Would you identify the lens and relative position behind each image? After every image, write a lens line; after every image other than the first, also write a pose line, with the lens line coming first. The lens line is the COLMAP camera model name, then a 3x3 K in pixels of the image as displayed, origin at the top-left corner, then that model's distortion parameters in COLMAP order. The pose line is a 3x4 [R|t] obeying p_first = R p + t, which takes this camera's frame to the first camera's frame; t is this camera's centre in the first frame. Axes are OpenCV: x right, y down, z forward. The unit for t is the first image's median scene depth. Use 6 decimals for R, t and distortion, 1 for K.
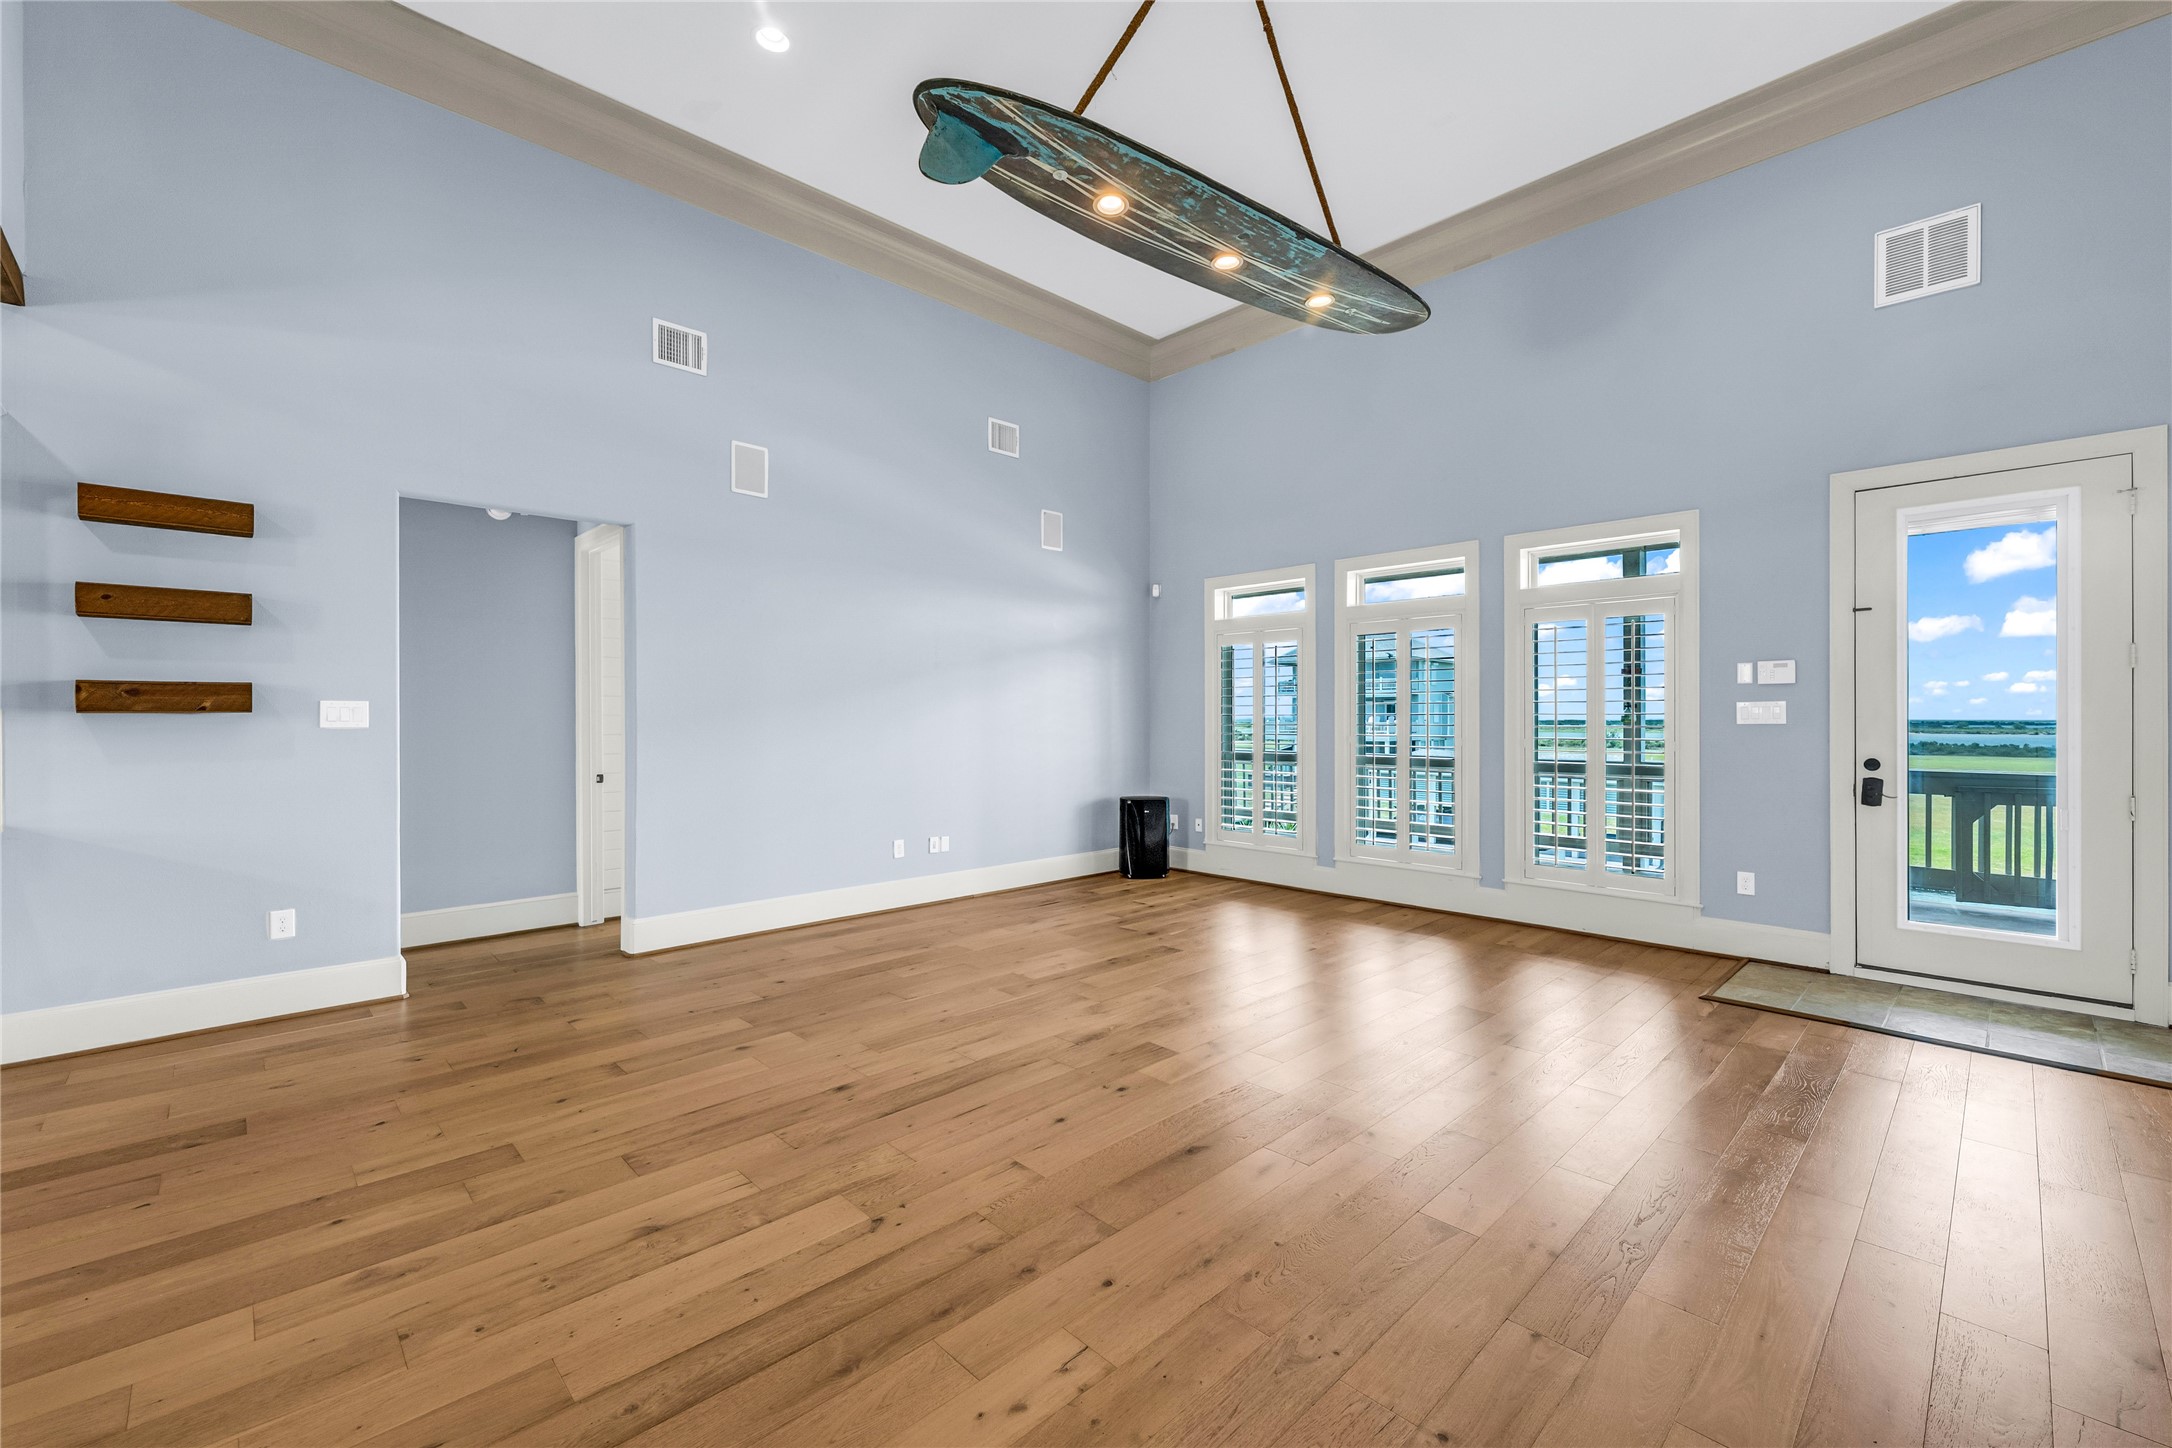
lens RADIAL K [[883.9, 0, 1066.3], [0, 883.9, 719.0], [0, 0, 1]] dist [-0.000076, -0.000209]
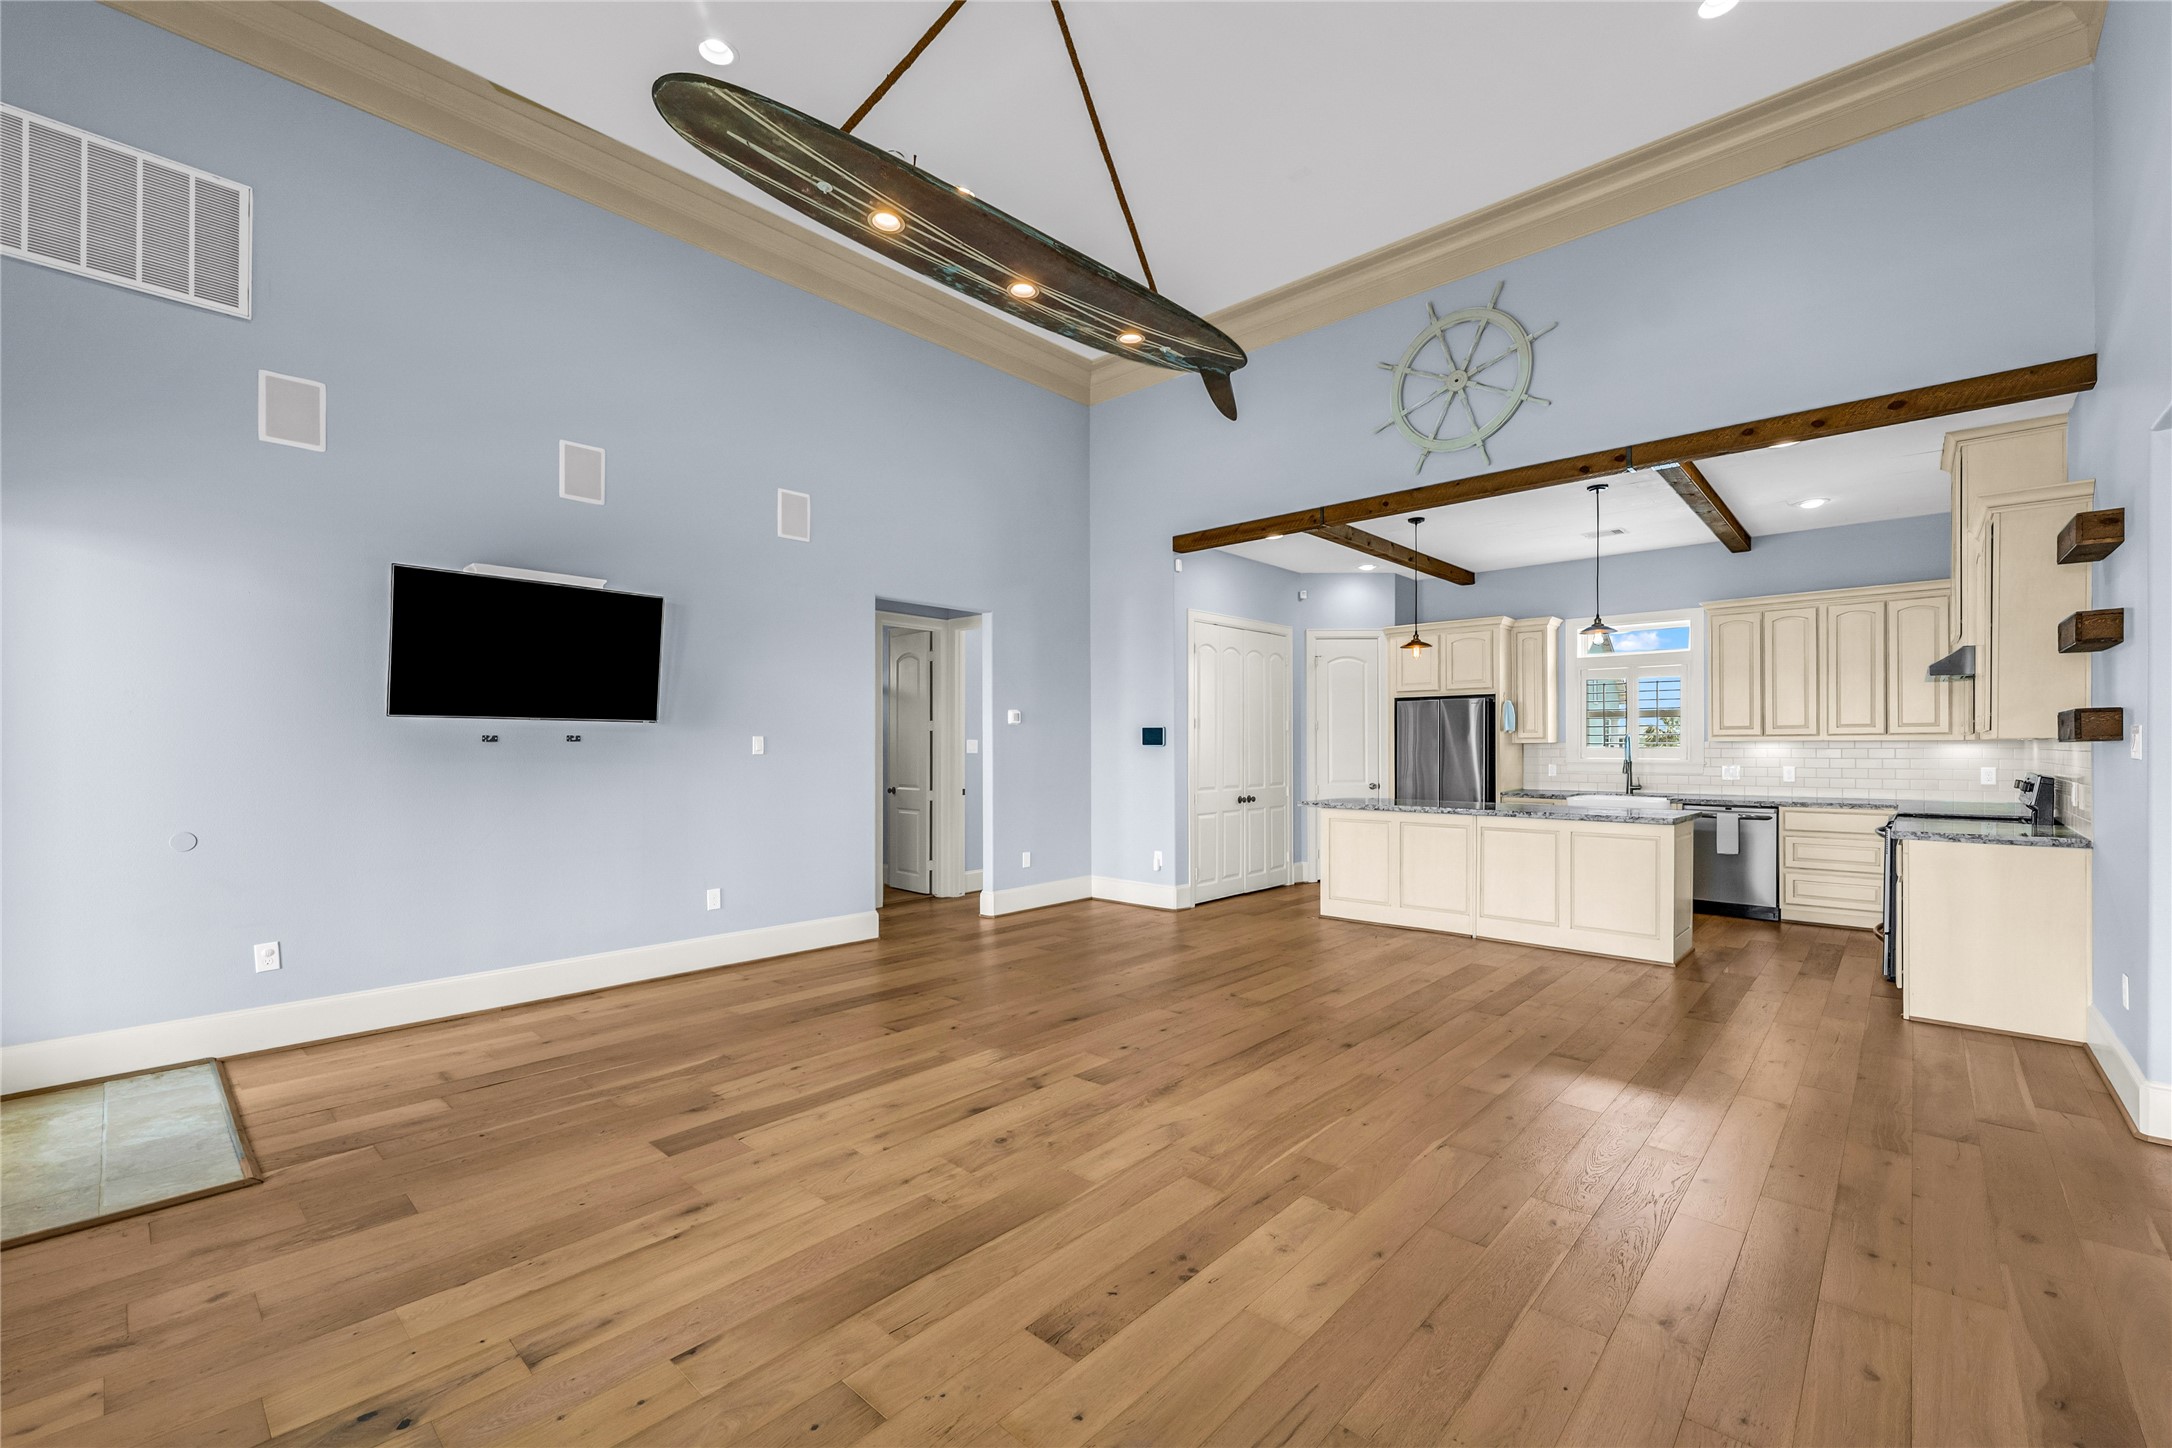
lens RADIAL K [[916.6, 0, 1085.9], [0, 916.6, 747.3], [0, 0, 1]] dist [-0.000078, -0.000232]
pose [[-0.996391, 0.002797, -0.084834, 0.163549], [0.002655, 0.999995, 0.001791, -0.004323], [0.084838, 0.001559, -0.996394, 1.661978]]
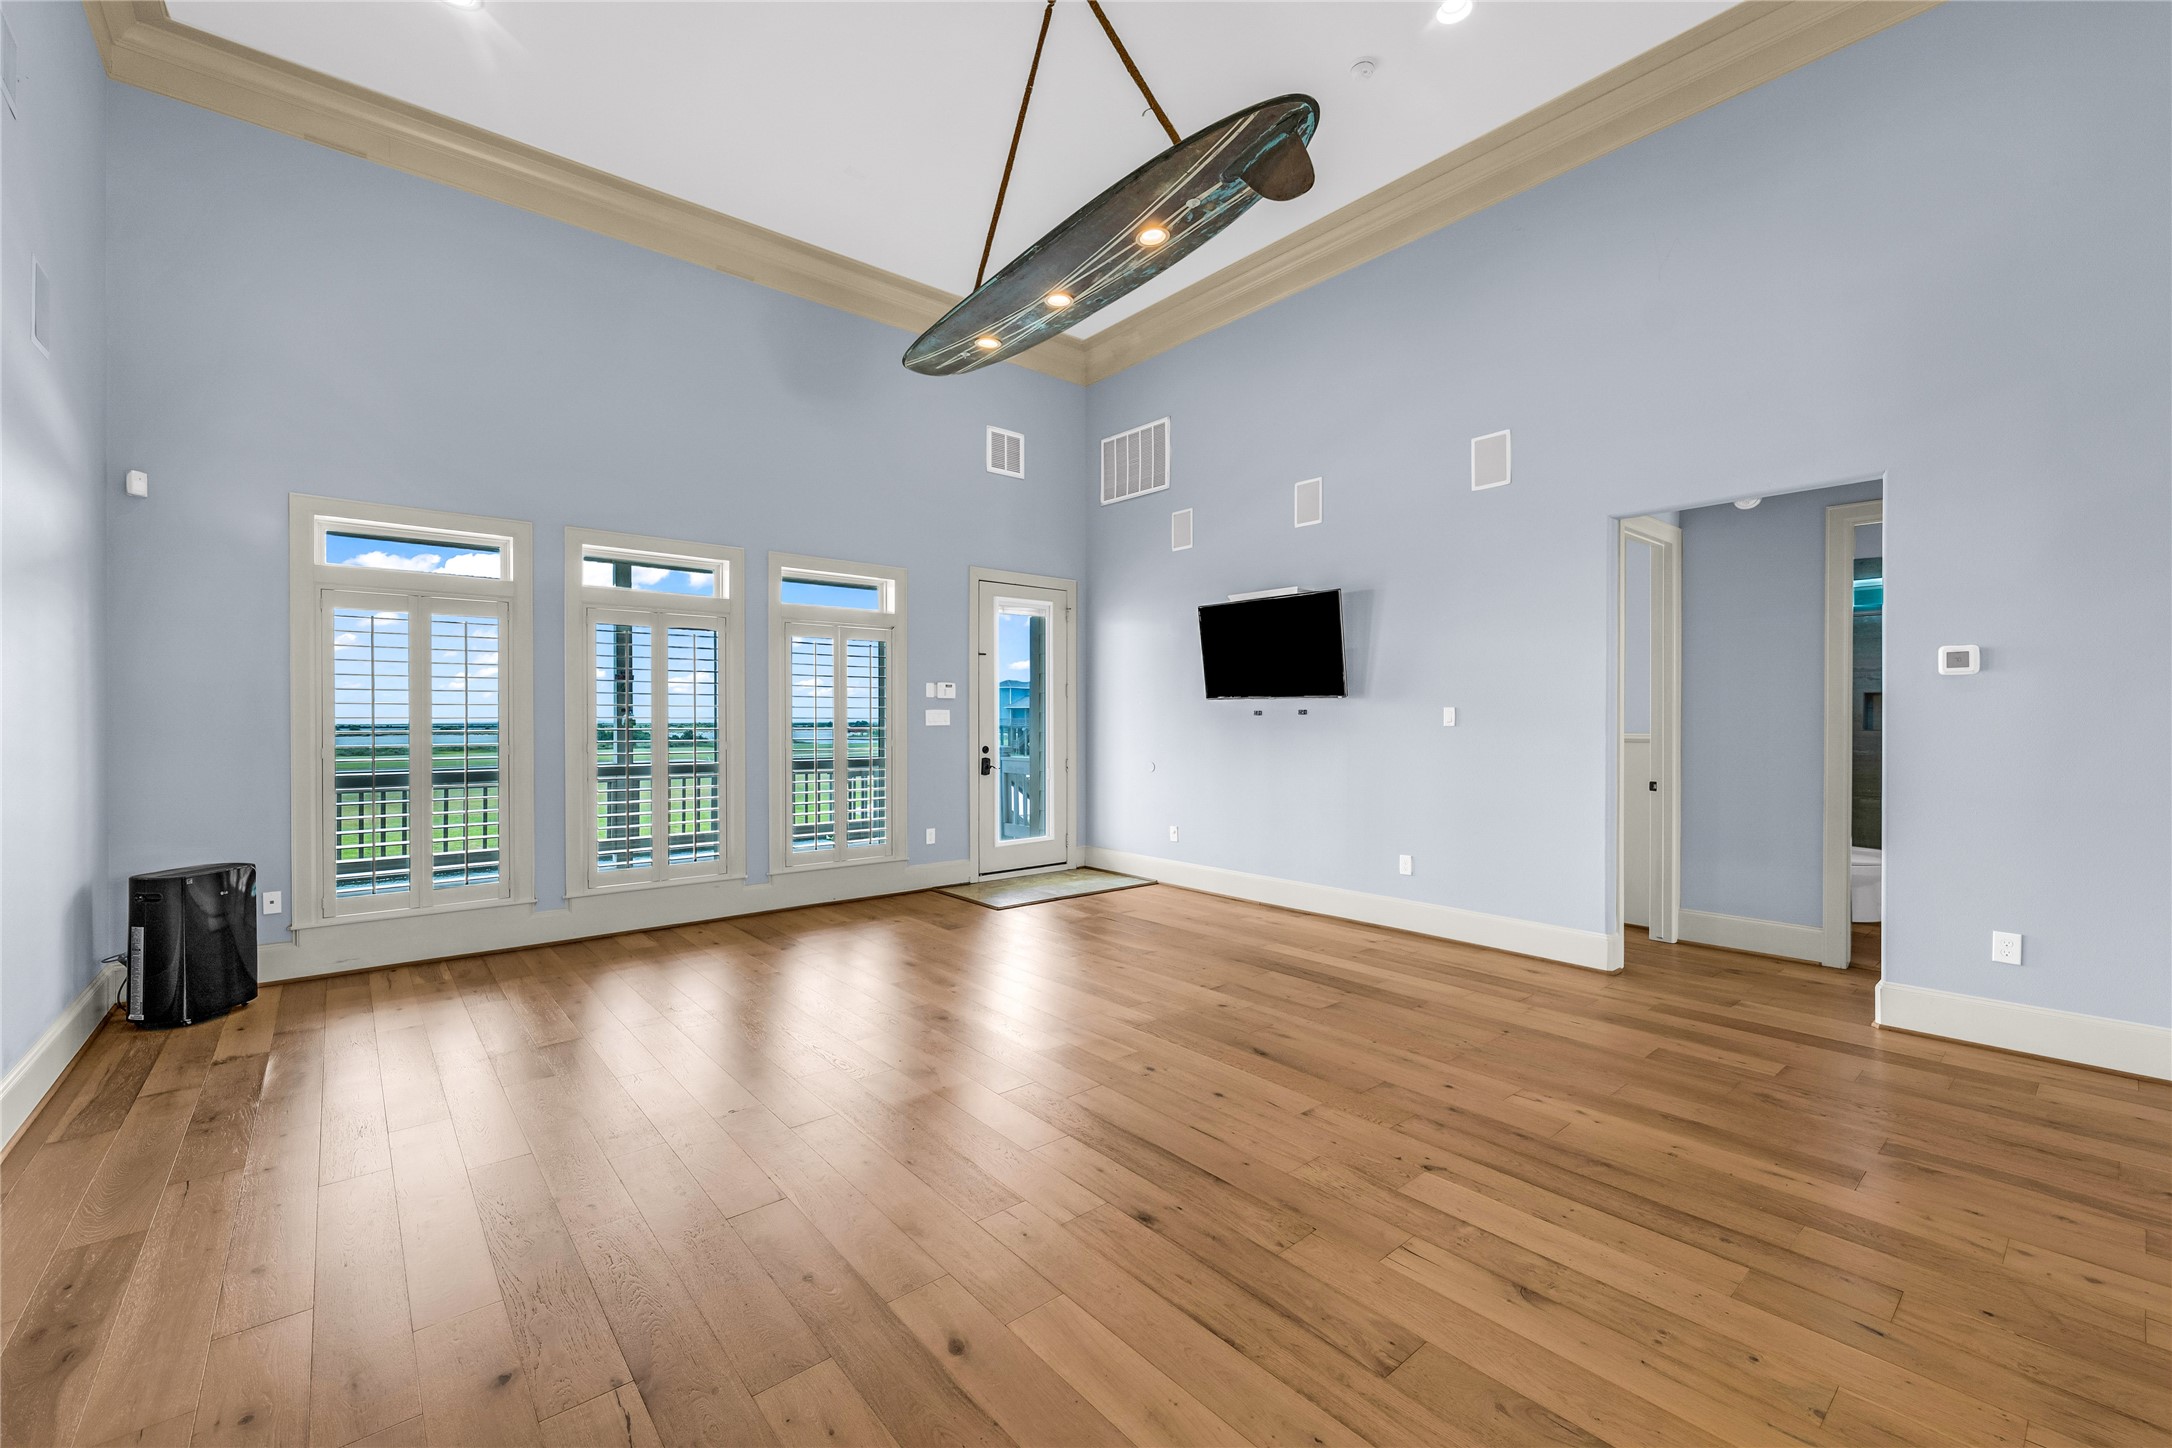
lens RADIAL K [[894.0, 0, 1080.5], [0, 894.0, 723.2], [0, 0, 1]] dist [-0.000392, -0.000063]
pose [[0.059859, -0.003032, 0.998202, -0.744750], [0.001996, 0.999994, 0.002917, -0.001989], [-0.998205, 0.001818, 0.059864, 0.743096]]
